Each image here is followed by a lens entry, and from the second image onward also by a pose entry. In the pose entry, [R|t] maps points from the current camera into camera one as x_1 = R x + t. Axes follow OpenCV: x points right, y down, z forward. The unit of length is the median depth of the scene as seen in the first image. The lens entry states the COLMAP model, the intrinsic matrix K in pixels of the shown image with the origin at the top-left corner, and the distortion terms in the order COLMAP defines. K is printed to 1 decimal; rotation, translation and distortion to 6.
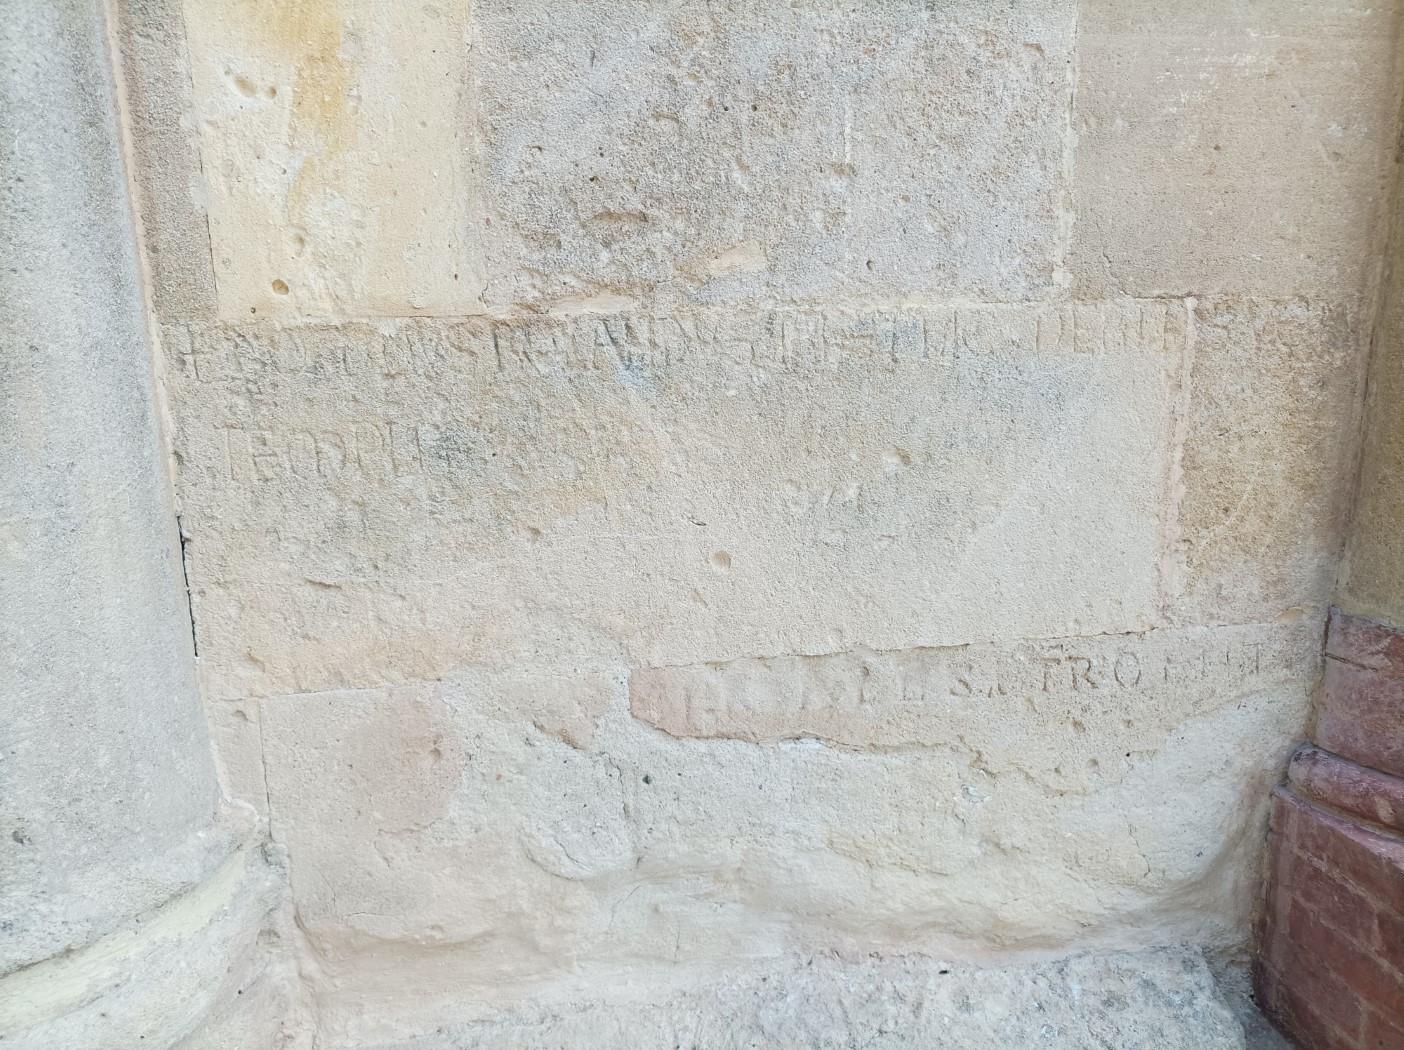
lens RADIAL K [[1039.7, 0, 701.2], [0, 1039.7, 527.4], [0, 0, 1]] dist [0.023810, -0.013669]
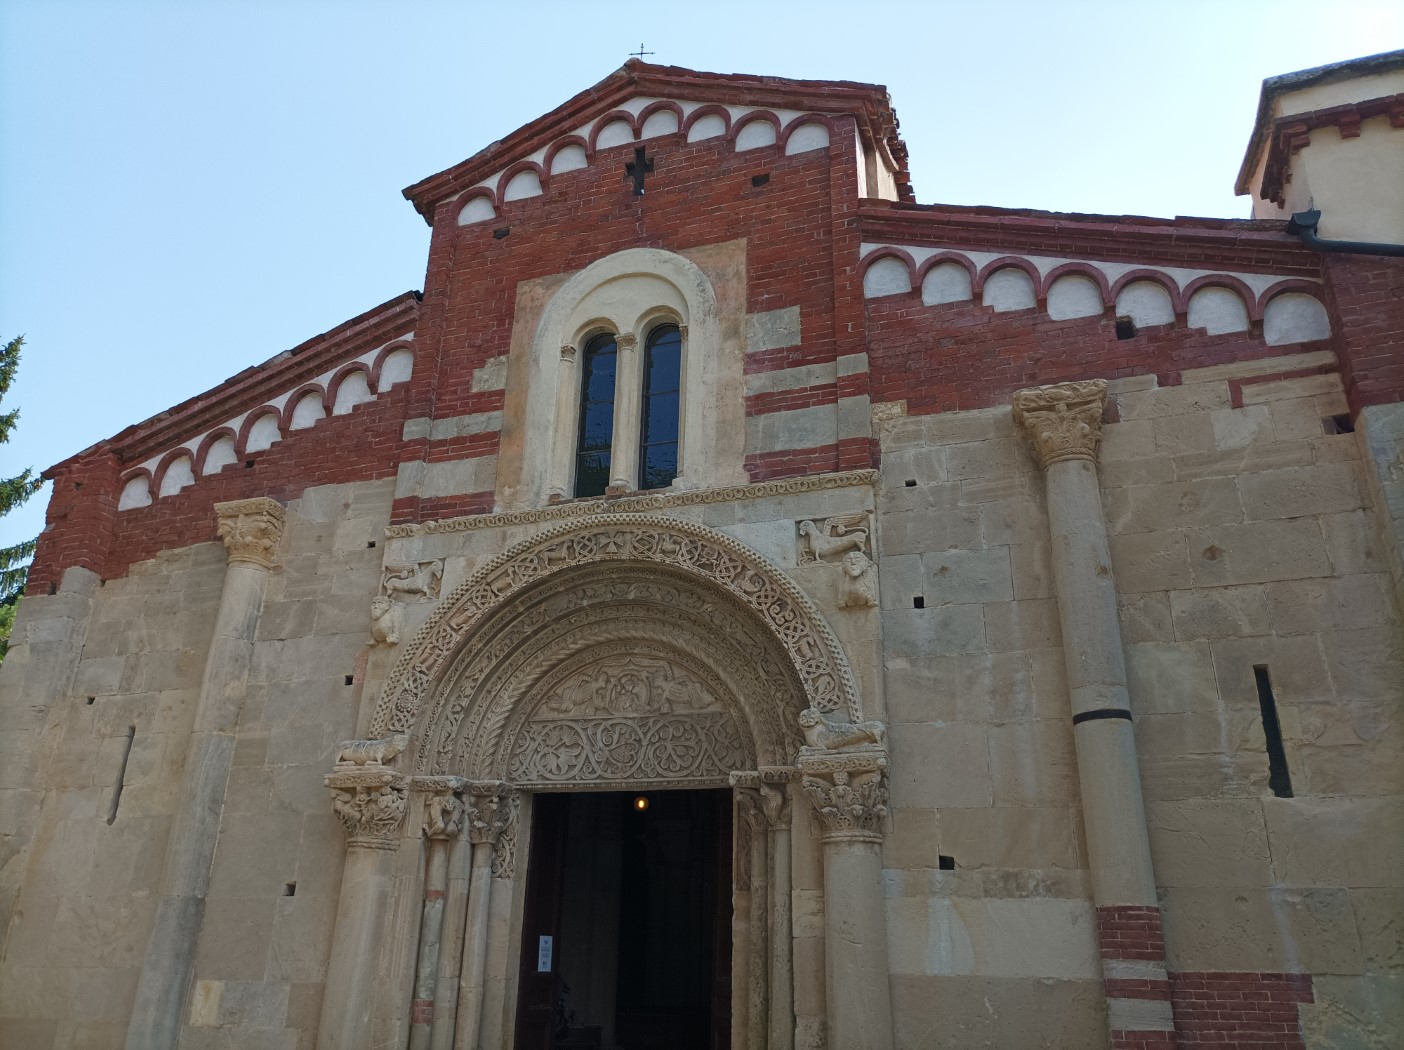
lens RADIAL K [[1039.7, 0, 712.5], [0, 1039.7, 521.2], [0, 0, 1]] dist [0.023810, -0.013669]
pose [[0.897023, -0.143683, -0.417977, 5.787699], [-0.123788, 0.826164, -0.549663, 0.432155], [0.424295, 0.544801, 0.723302, -4.275438]]
